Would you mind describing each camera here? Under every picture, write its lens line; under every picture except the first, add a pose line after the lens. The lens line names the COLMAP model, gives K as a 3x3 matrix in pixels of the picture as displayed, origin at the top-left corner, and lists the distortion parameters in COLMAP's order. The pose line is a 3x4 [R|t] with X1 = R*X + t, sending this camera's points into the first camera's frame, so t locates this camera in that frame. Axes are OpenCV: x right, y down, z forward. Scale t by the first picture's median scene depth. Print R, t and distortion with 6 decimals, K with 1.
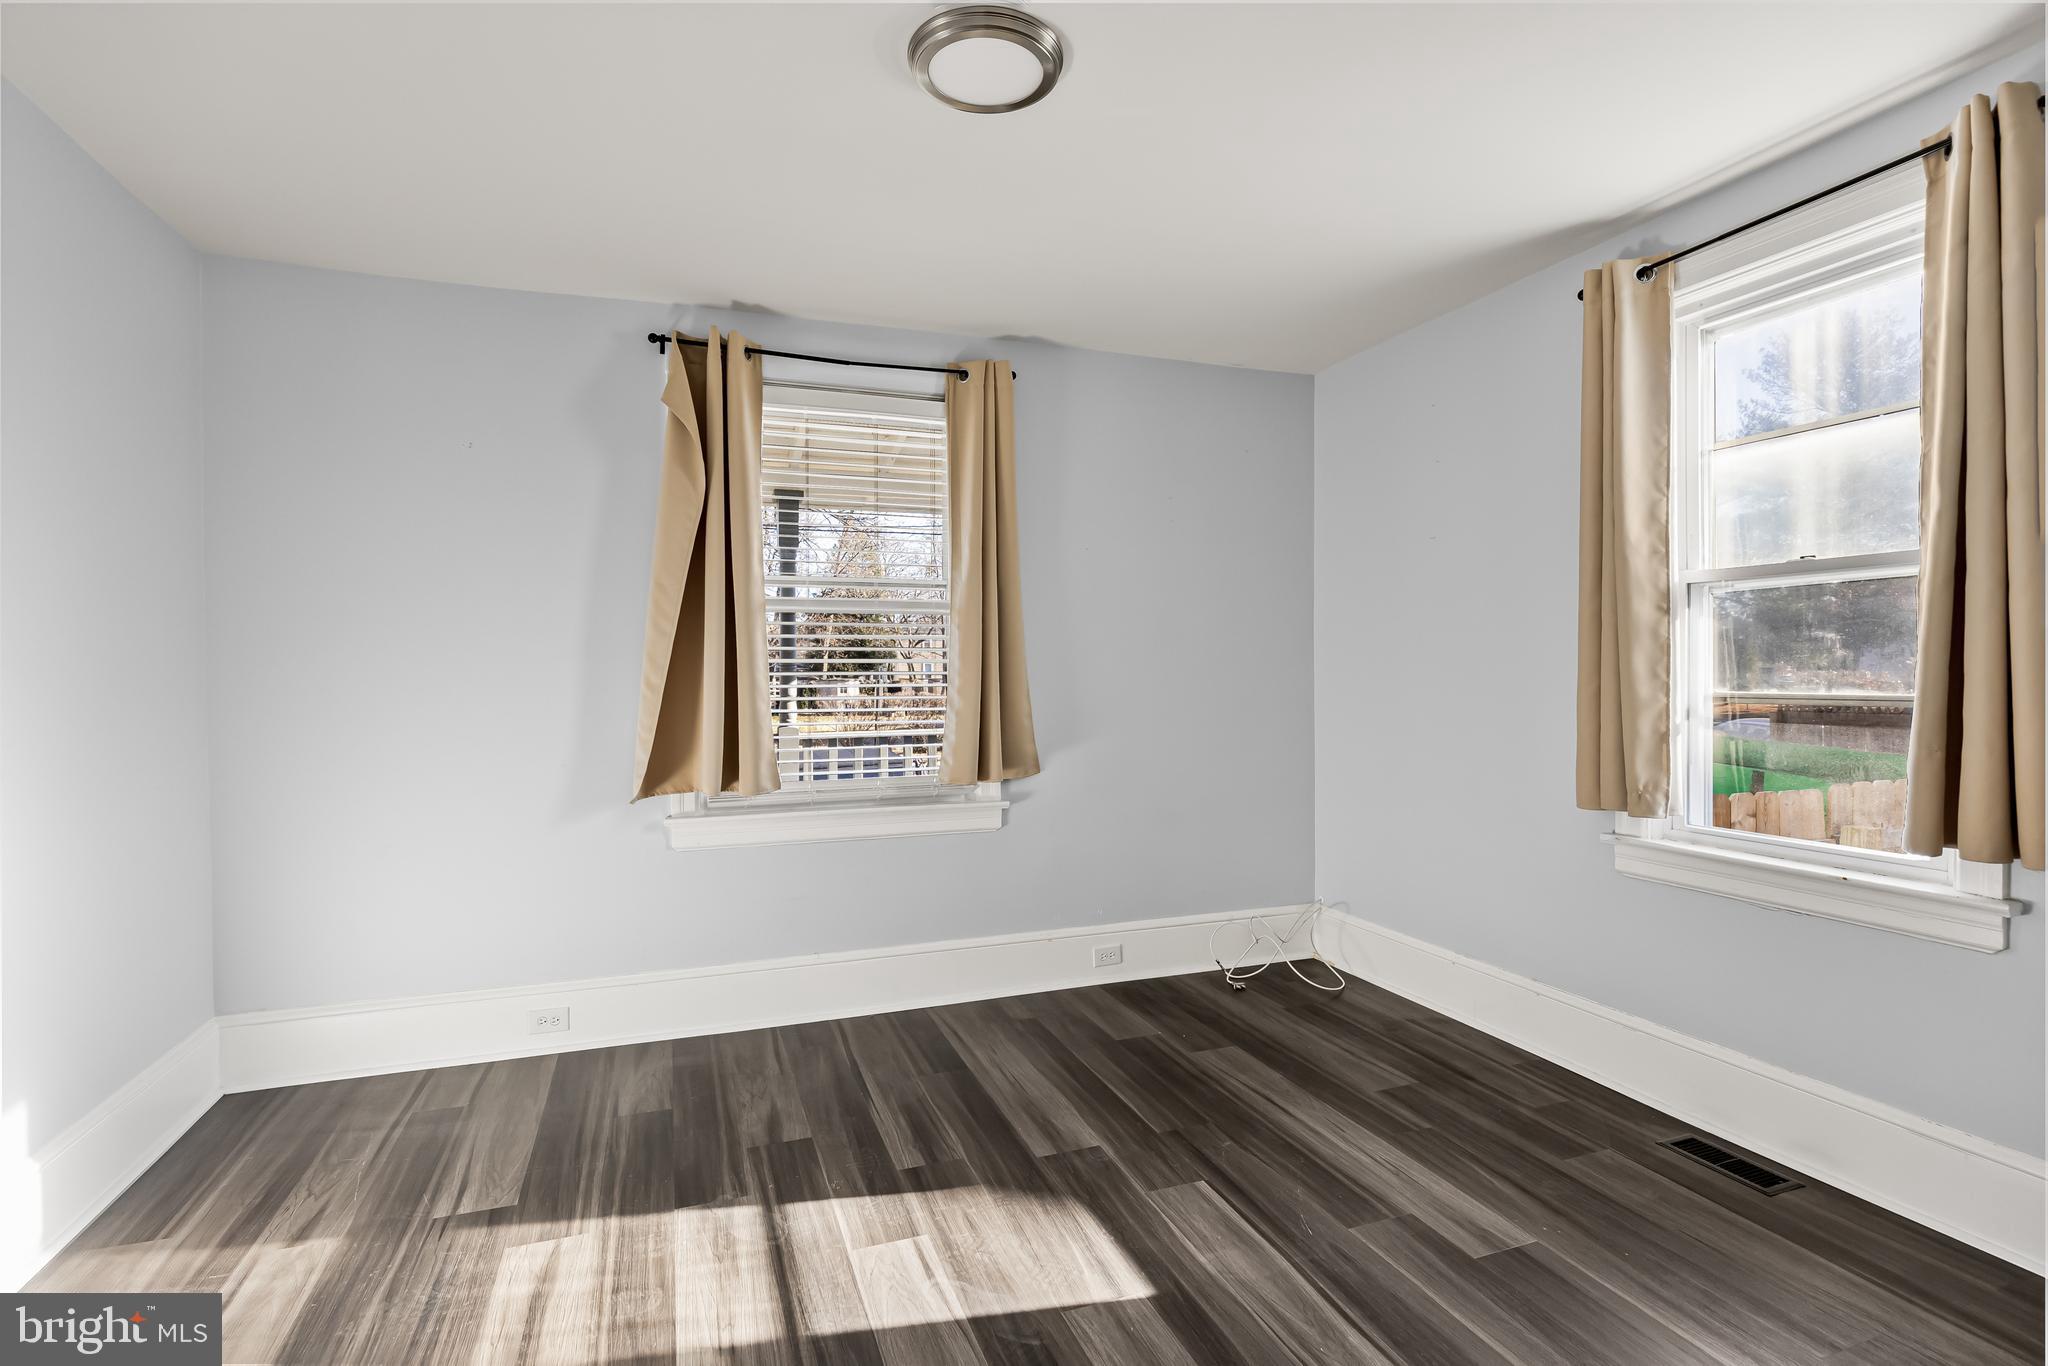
lens RADIAL K [[993.2, 0, 1041.9], [0, 993.2, 696.8], [0, 0, 1]] dist [-0.002718, -0.000151]
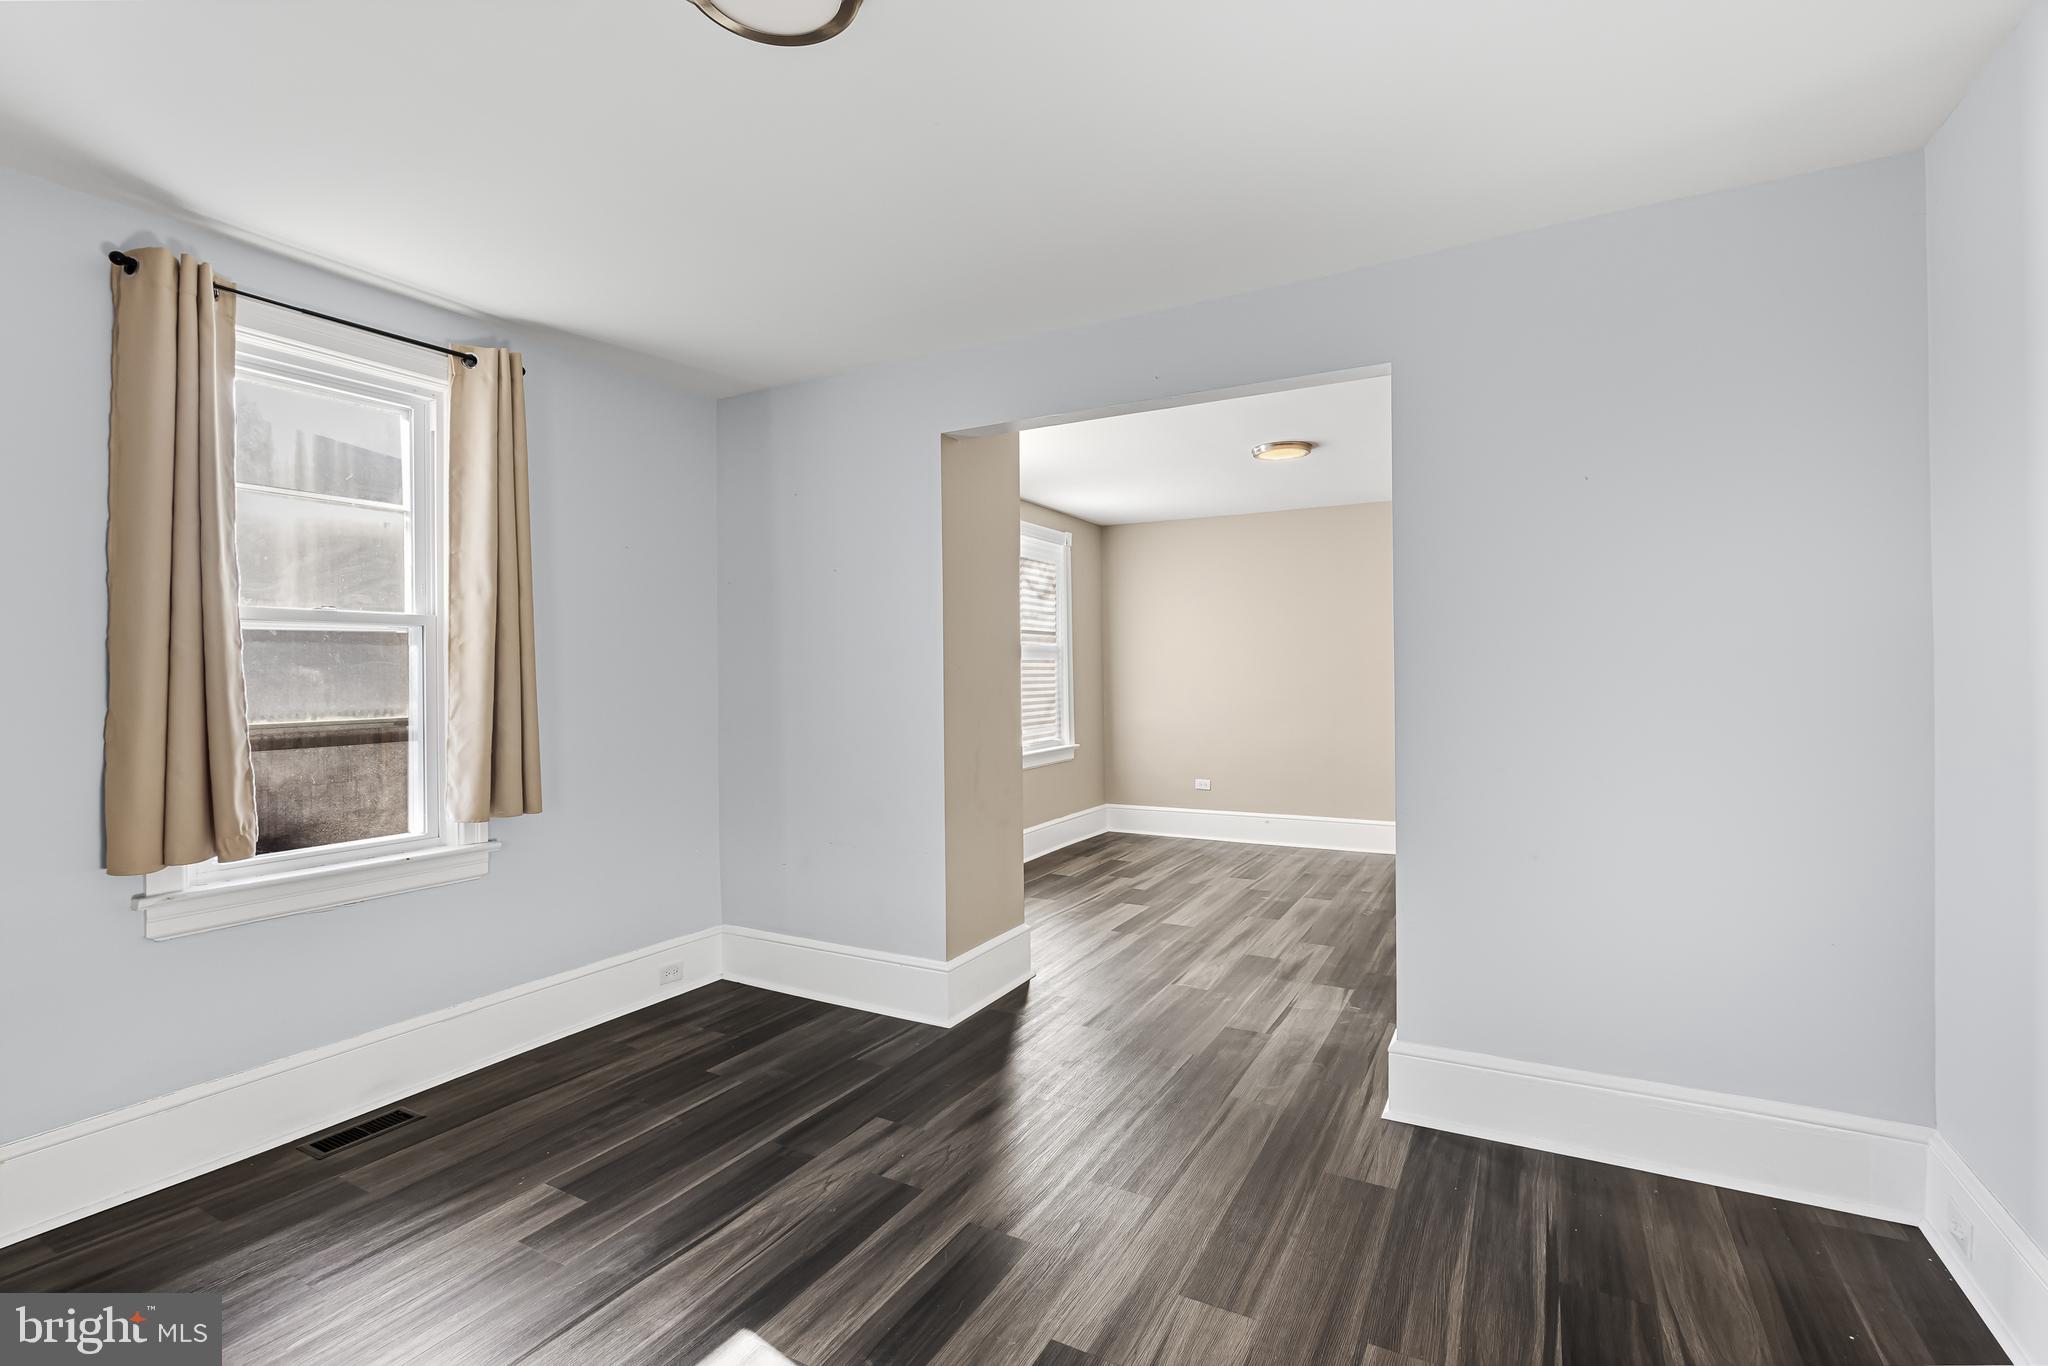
lens RADIAL K [[932.8, 0, 1024.0], [0, 932.8, 683.0], [0, 0, 1]] dist [0.000538, 0.000016]
pose [[-0.647657, 0.005136, 0.761914, -0.634546], [0.031213, 0.999317, 0.019796, -0.047053], [-0.761292, 0.036603, -0.647375, 1.105192]]
